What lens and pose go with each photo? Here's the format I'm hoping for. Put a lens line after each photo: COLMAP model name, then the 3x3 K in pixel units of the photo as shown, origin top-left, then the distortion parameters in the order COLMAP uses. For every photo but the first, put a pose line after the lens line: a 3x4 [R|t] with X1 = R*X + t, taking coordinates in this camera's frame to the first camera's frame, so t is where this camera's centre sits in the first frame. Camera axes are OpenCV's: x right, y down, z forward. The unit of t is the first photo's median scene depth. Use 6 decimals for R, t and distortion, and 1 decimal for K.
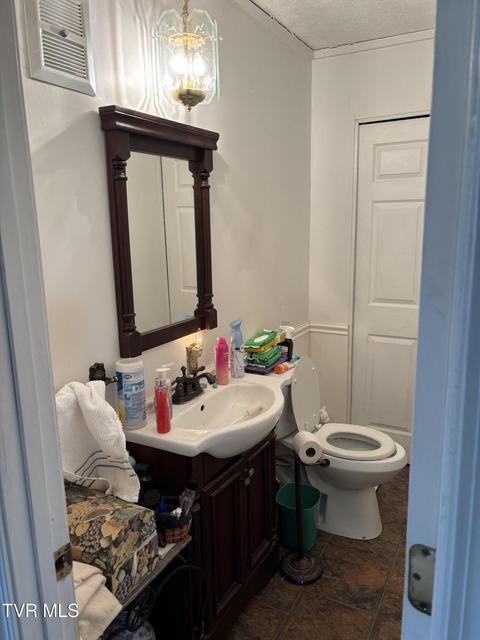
lens RADIAL K [[483.5, 0, 242.2], [0, 483.5, 322.1], [0, 0, 1]] dist [0.051885, -0.057742]
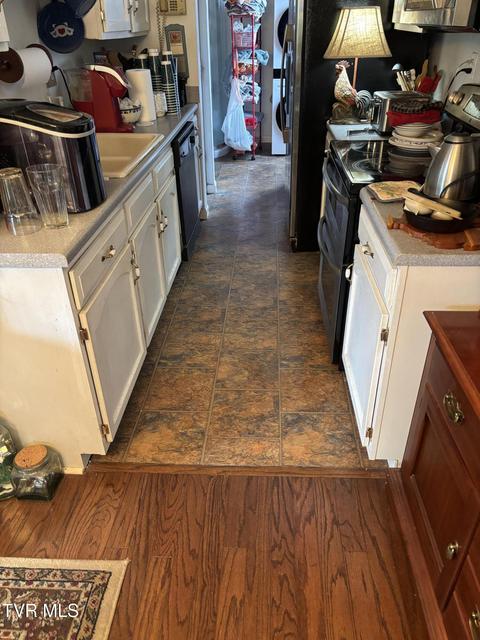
lens RADIAL K [[483.5, 0, 235.6], [0, 483.5, 321.9], [0, 0, 1]] dist [0.051885, -0.057742]
pose [[-0.906354, 0.262042, -0.331446, 0.680180], [-0.039778, 0.728047, 0.684373, -0.304625], [0.420642, 0.633468, -0.649444, 1.549144]]
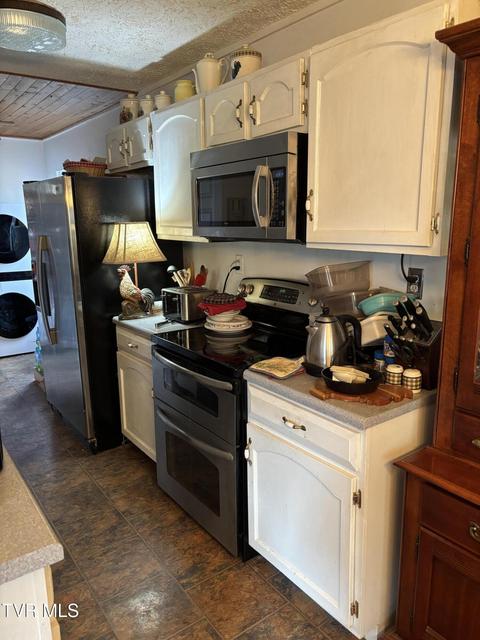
lens RADIAL K [[483.5, 0, 240.8], [0, 483.5, 320.5], [0, 0, 1]] dist [0.051885, -0.057742]
pose [[-0.427177, 0.220088, -0.876973, 0.942388], [-0.157790, 0.936893, 0.311985, -0.266355], [0.890293, 0.271650, -0.365492, 1.199400]]
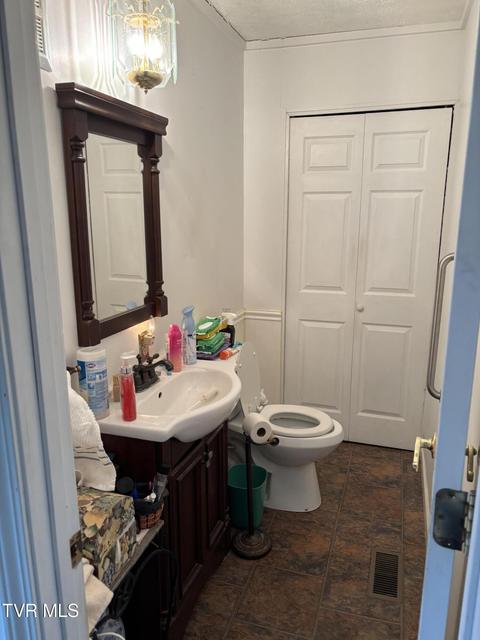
lens RADIAL K [[483.5, 0, 244.3], [0, 483.5, 322.5], [0, 0, 1]] dist [0.051885, -0.057742]
pose [[0.981085, -0.023691, 0.192121, -0.094908], [0.019665, 0.999546, 0.022833, 0.007991], [-0.192575, -0.018623, 0.981106, -0.010312]]
